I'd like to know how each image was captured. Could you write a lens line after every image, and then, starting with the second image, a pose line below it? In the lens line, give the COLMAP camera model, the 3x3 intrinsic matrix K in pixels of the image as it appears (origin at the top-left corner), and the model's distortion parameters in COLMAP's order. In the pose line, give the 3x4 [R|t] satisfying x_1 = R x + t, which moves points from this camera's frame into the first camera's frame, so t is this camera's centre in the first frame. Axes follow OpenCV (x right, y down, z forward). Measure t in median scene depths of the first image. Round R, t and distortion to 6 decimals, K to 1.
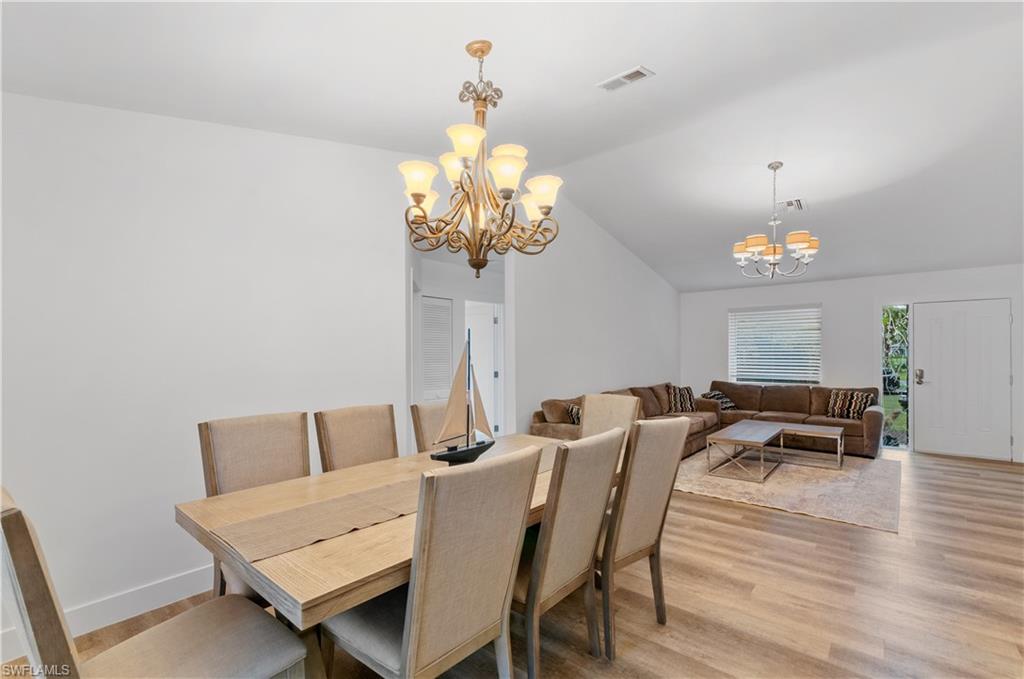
lens RADIAL K [[456.9, 0, 515.0], [0, 456.9, 346.4], [0, 0, 1]] dist [0.000607, -0.000022]
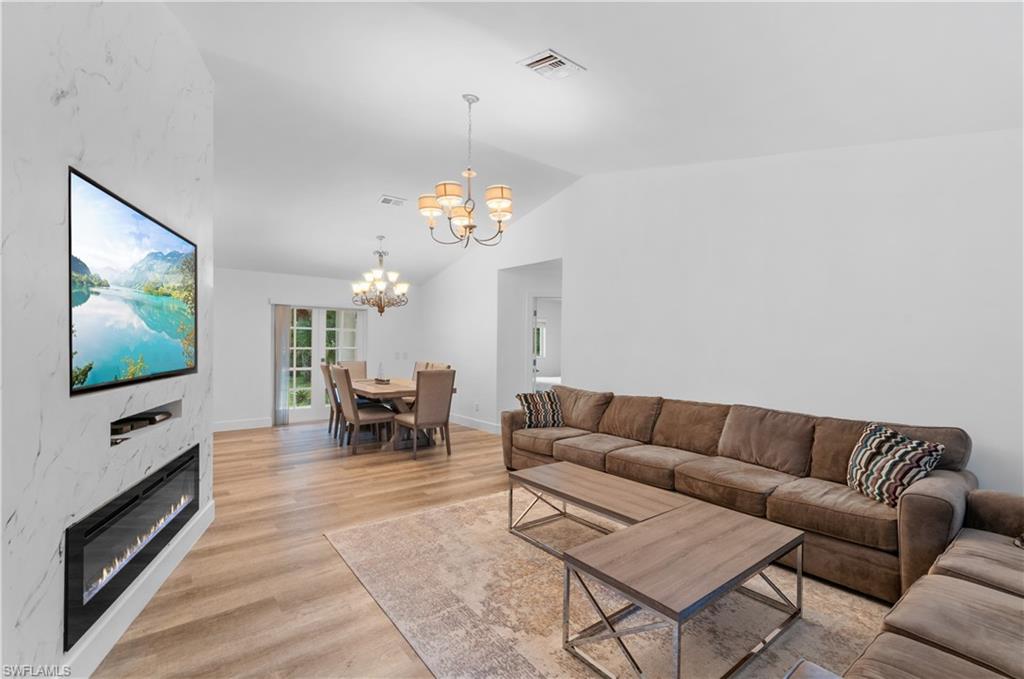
lens RADIAL K [[456.9, 0, 517.2], [0, 456.9, 343.6], [0, 0, 1]] dist [0.000607, -0.000022]
pose [[-0.209517, -0.002883, -0.977801, 1.218687], [-0.003355, 0.999992, -0.002229, 0.015595], [0.977799, 0.002813, -0.209525, 1.156158]]
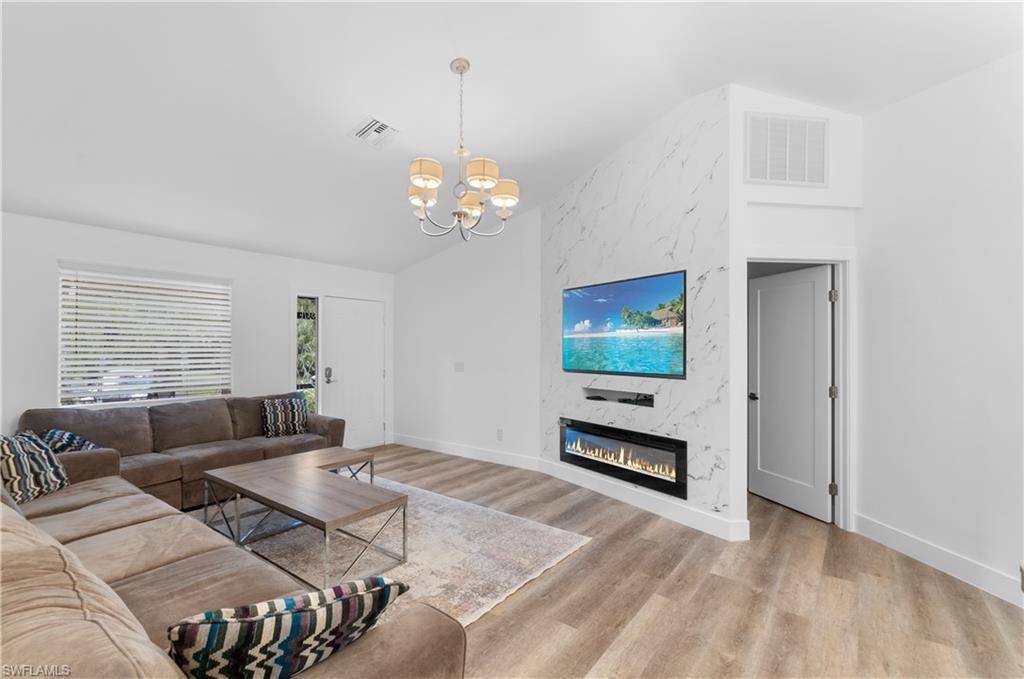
lens RADIAL K [[456.9, 0, 513.7], [0, 456.9, 344.3], [0, 0, 1]] dist [0.000607, -0.000022]
pose [[-0.040032, 0.012255, 0.999123, -0.081399], [-0.016061, 0.999788, -0.012907, 0.012706], [-0.999069, -0.016563, -0.039826, 0.884979]]
